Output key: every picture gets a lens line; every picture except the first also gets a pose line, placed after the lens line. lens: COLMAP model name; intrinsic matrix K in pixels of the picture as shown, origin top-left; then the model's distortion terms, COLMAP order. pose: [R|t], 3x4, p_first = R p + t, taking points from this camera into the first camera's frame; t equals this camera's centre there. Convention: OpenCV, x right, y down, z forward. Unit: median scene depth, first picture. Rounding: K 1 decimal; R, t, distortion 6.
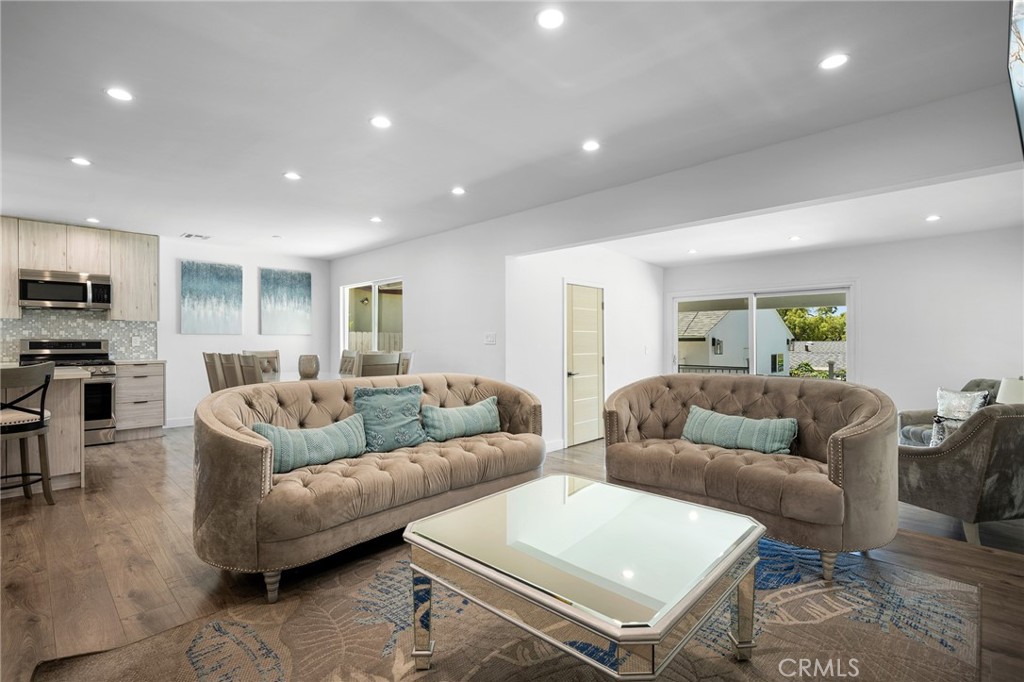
lens RADIAL K [[470.7, 0, 515.7], [0, 470.7, 341.8], [0, 0, 1]] dist [0.001122, 0.000098]
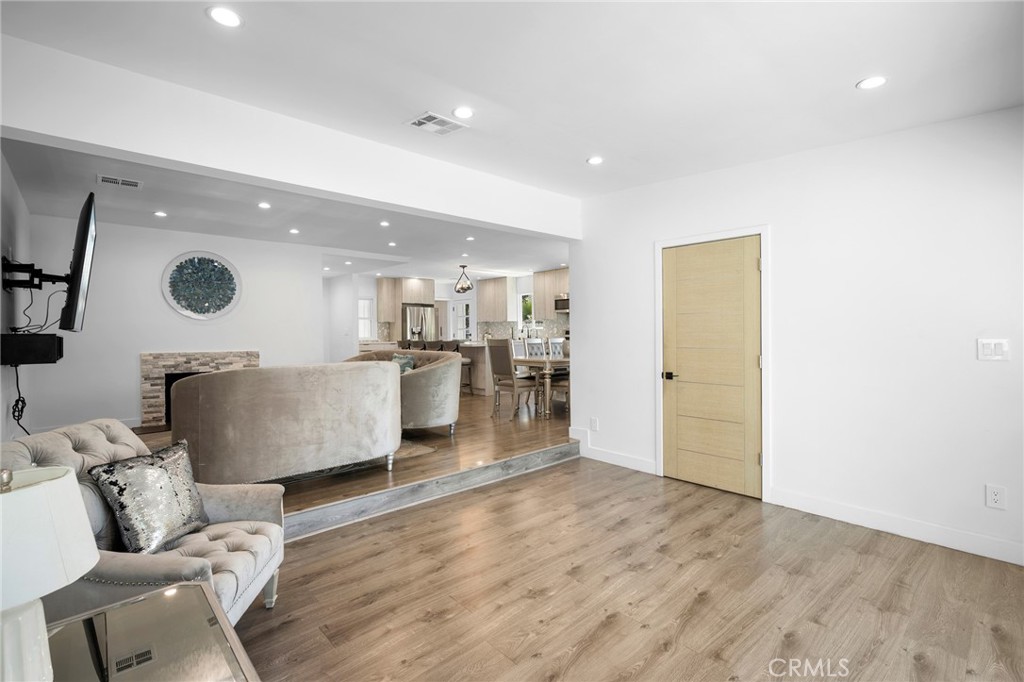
lens RADIAL K [[465.8, 0, 510.7], [0, 465.8, 337.9], [0, 0, 1]] dist [-0.000287, -0.000008]
pose [[-0.066309, 0.013679, -0.997705, 0.754918], [0.003427, 0.999903, 0.013481, 0.002009], [0.997793, -0.002525, -0.066350, 0.742601]]
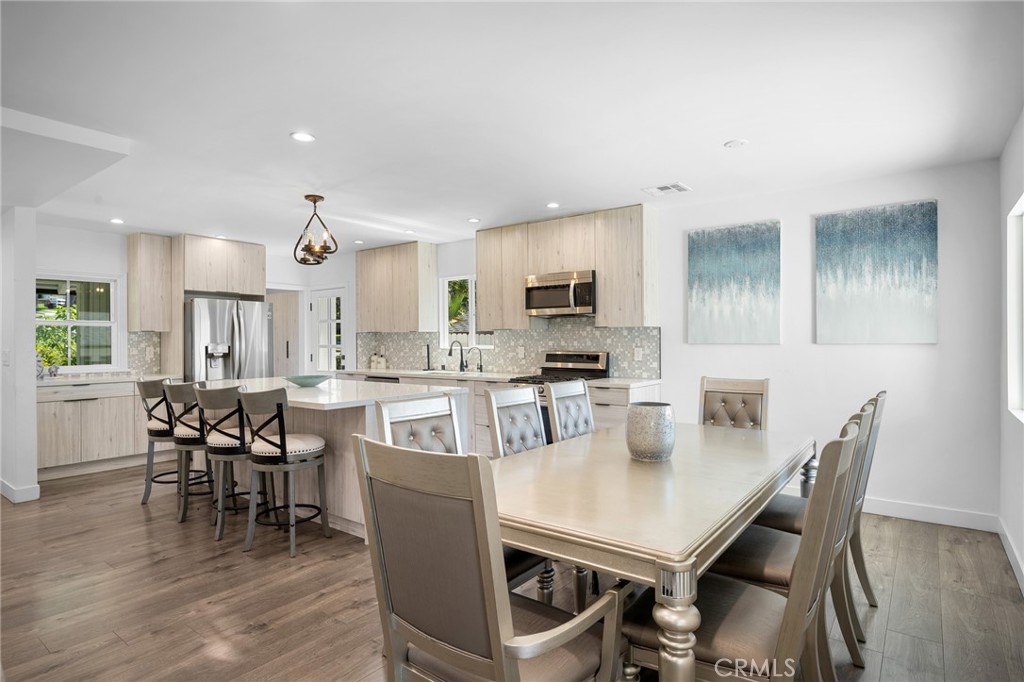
lens RADIAL K [[537.5, 0, 514.4], [0, 537.5, 341.9], [0, 0, 1]] dist [0.000436, -0.000225]
pose [[0.123143, 0.001591, -0.992388, 0.005689], [-0.000792, 0.999999, 0.001505, -0.020485], [0.992389, 0.000601, 0.123144, 0.666175]]
